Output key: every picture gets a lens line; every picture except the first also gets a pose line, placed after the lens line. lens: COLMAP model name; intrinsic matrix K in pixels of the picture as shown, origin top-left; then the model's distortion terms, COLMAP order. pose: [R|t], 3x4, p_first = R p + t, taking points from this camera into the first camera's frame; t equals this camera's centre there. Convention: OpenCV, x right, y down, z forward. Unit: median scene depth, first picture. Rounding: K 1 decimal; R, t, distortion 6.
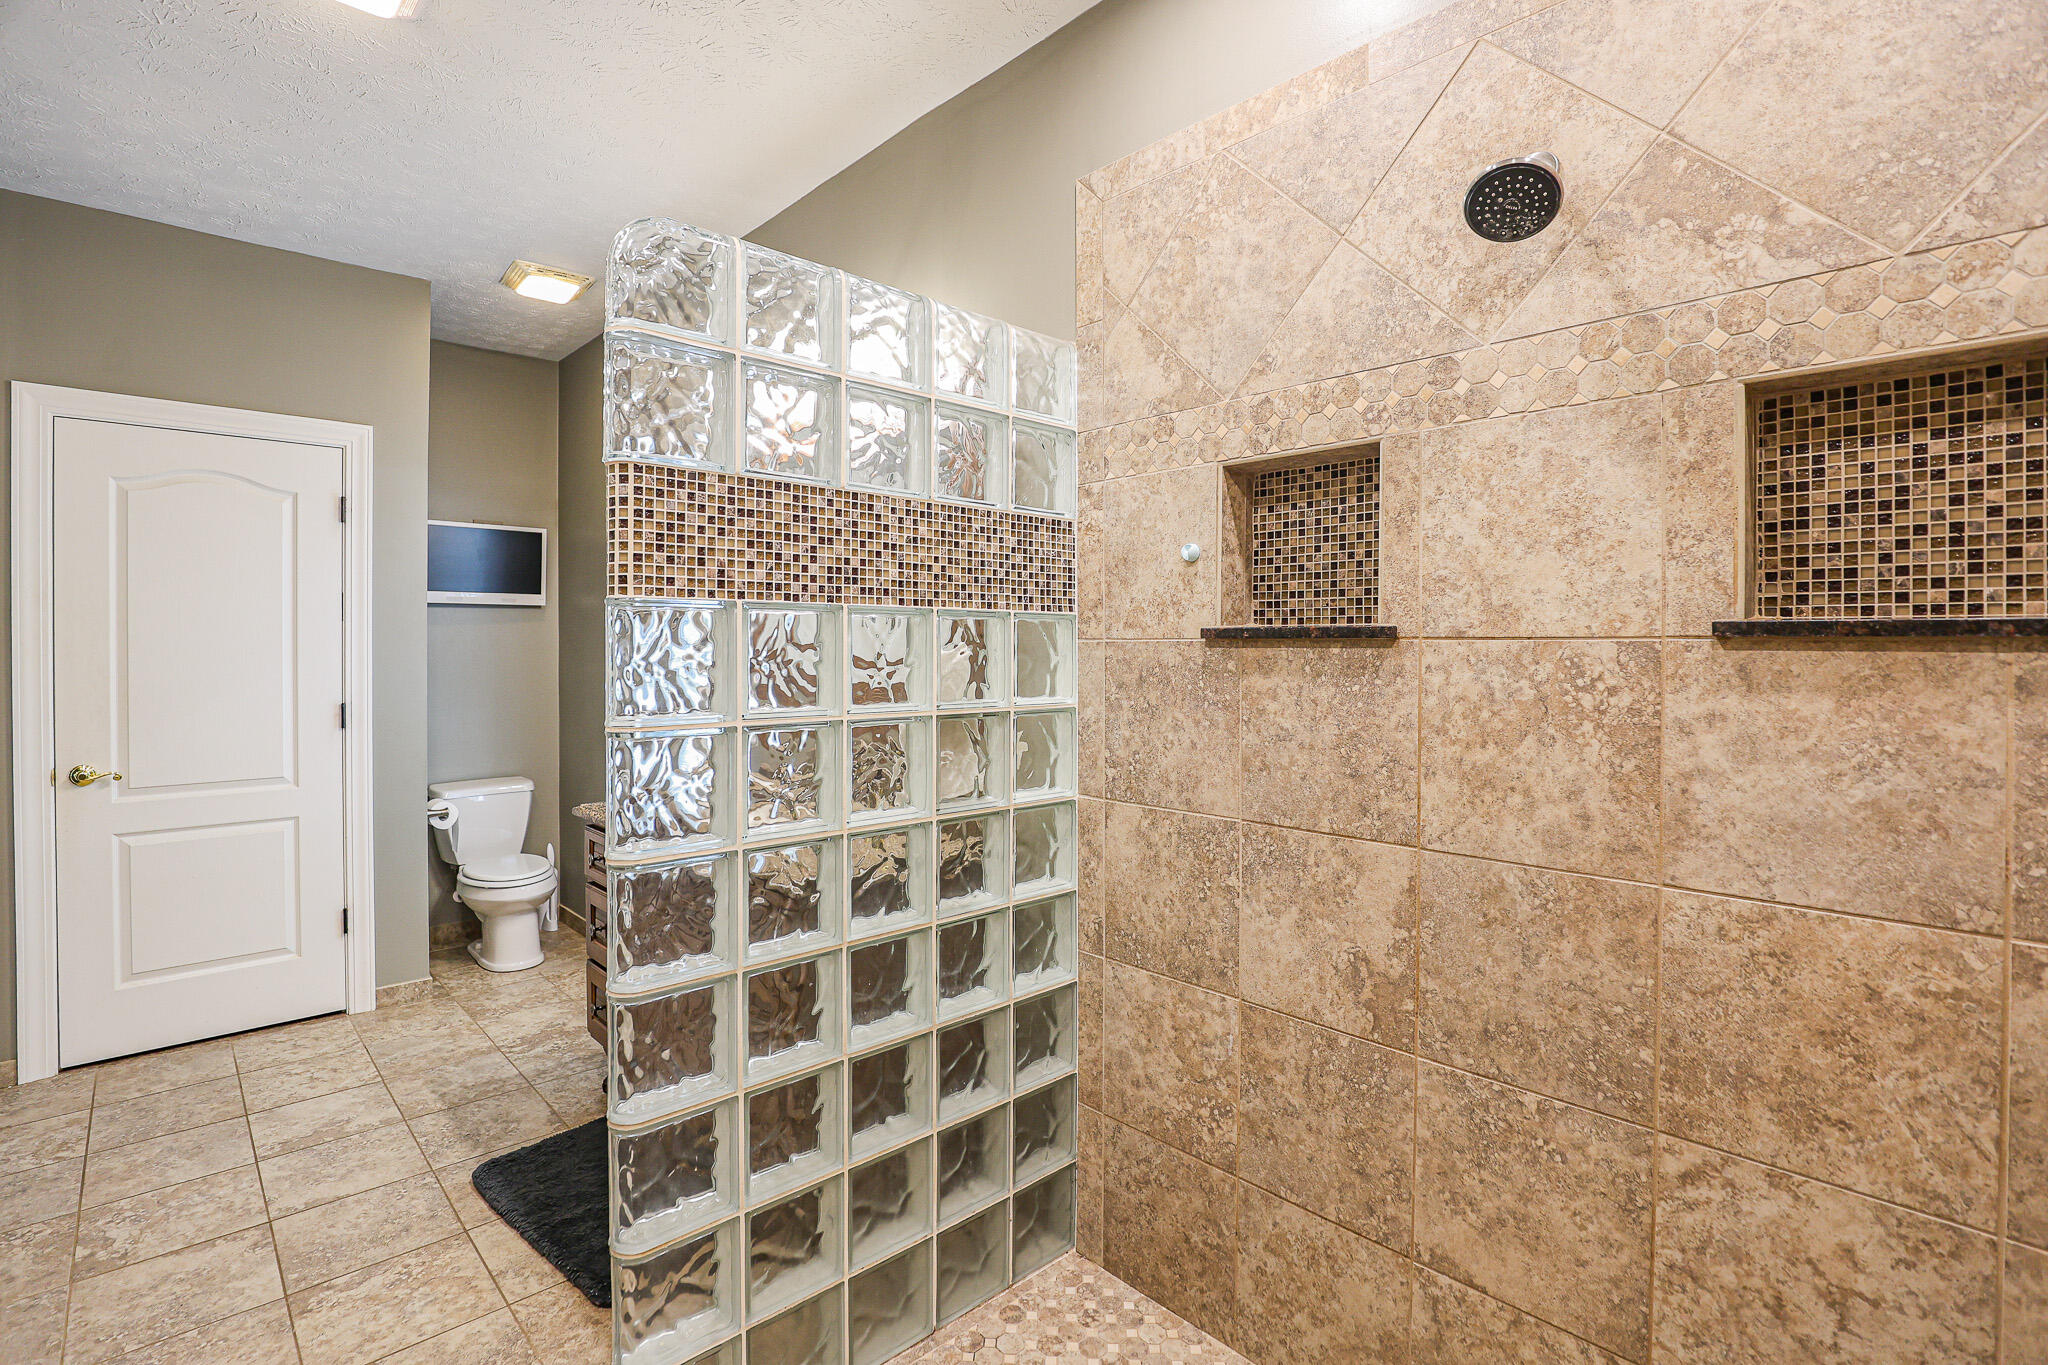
lens RADIAL K [[975.8, 0, 1021.3], [0, 975.8, 665.4], [0, 0, 1]] dist [-0.024387, 0.002821]
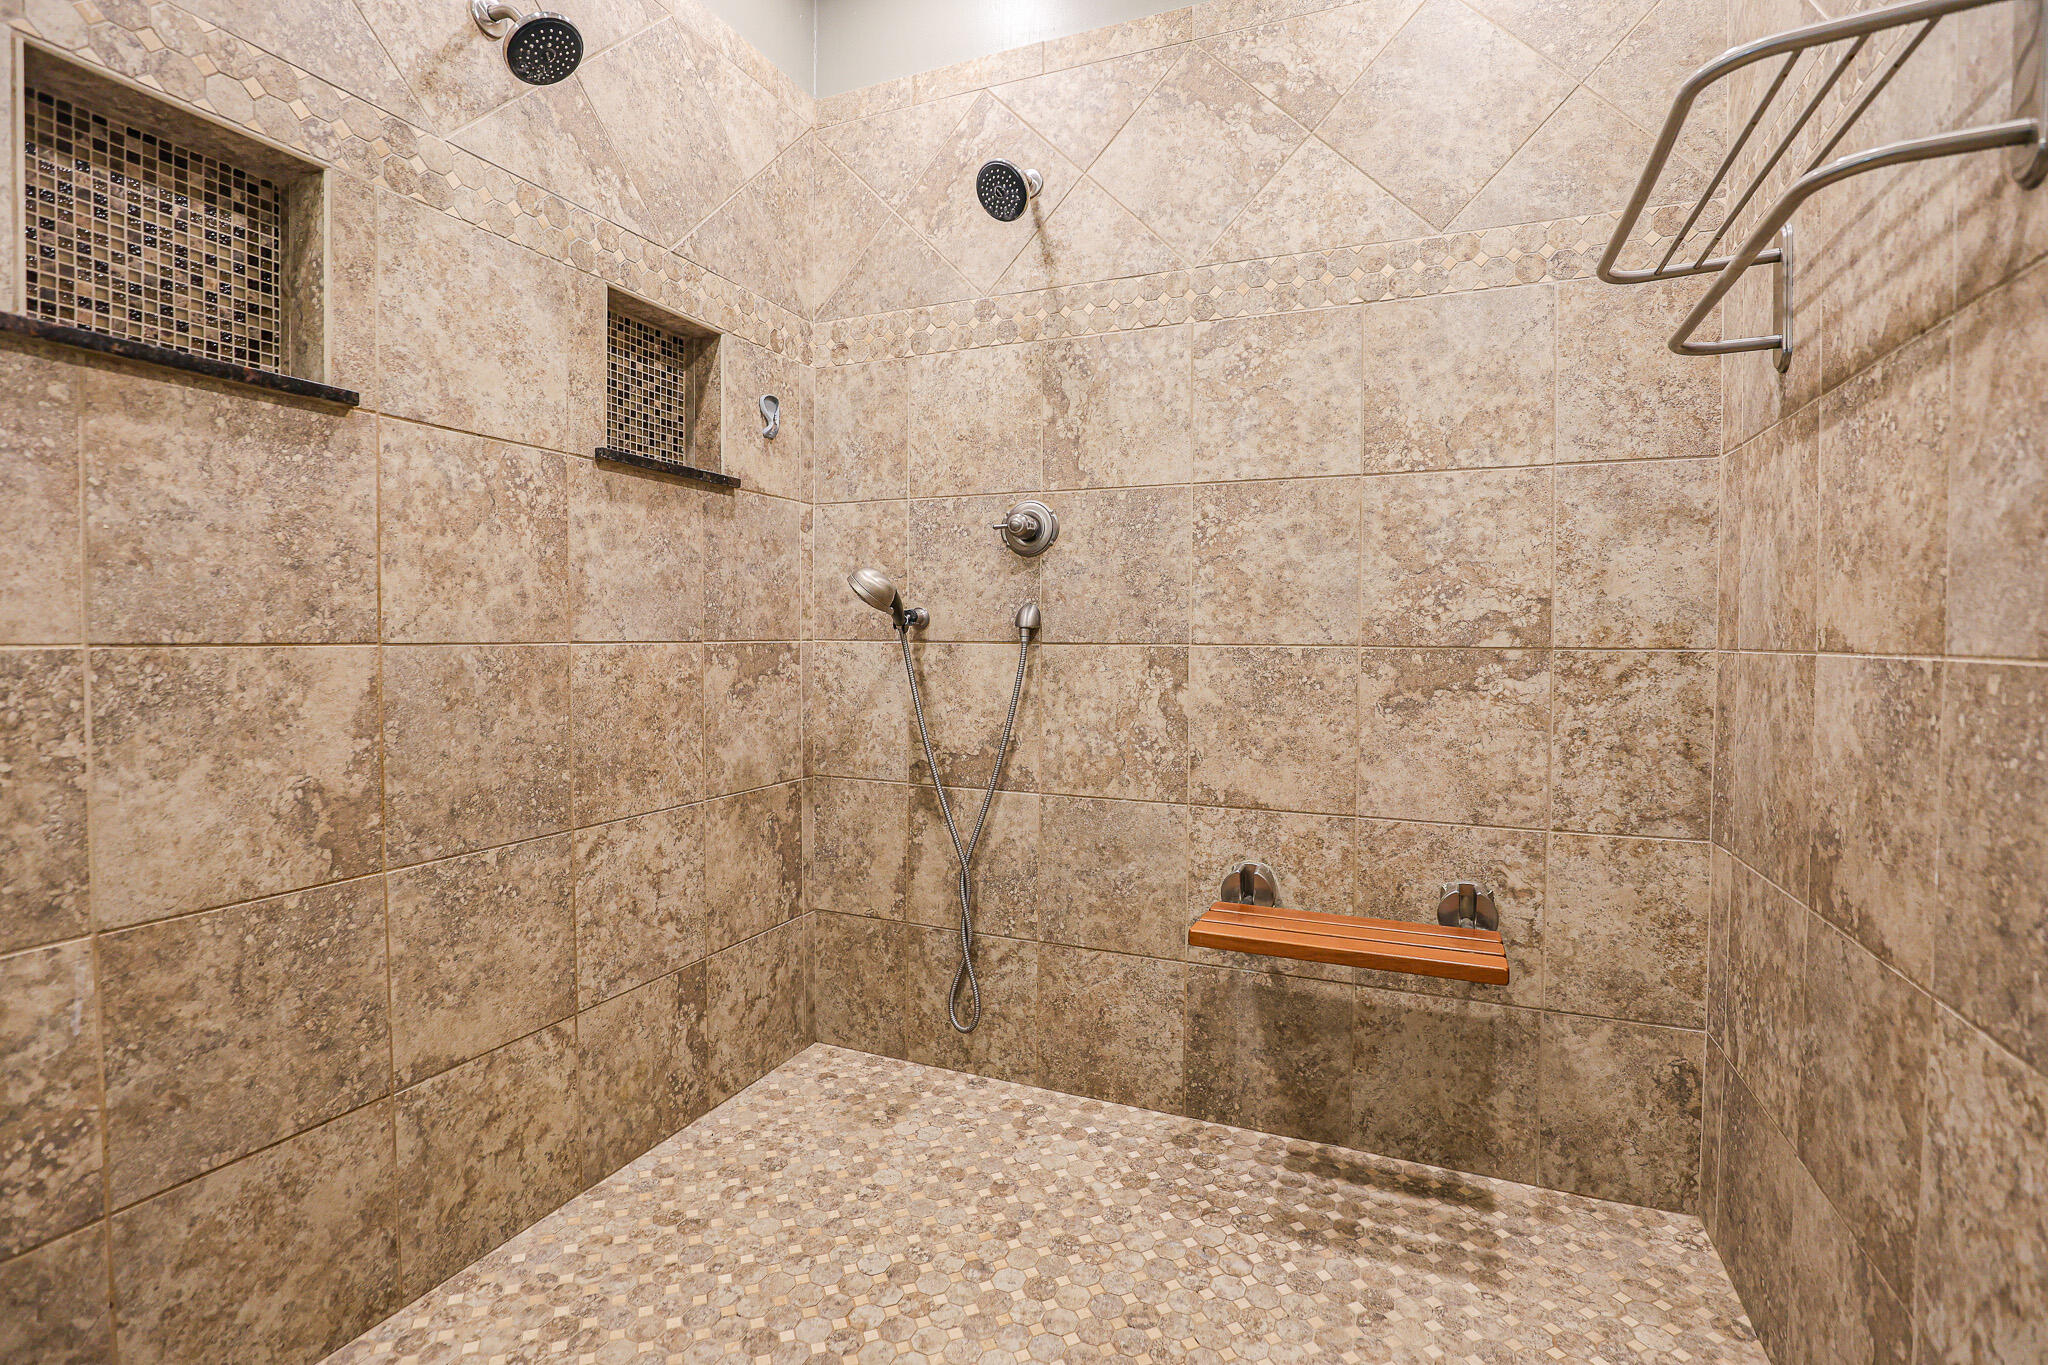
lens RADIAL K [[975.8, 0, 1018.8], [0, 975.8, 677.0], [0, 0, 1]] dist [-0.024387, 0.002821]
pose [[-0.408538, -0.037563, 0.911968, -0.690984], [0.014108, 0.998774, 0.047458, 0.190188], [-0.912632, 0.032254, -0.407507, 0.847174]]
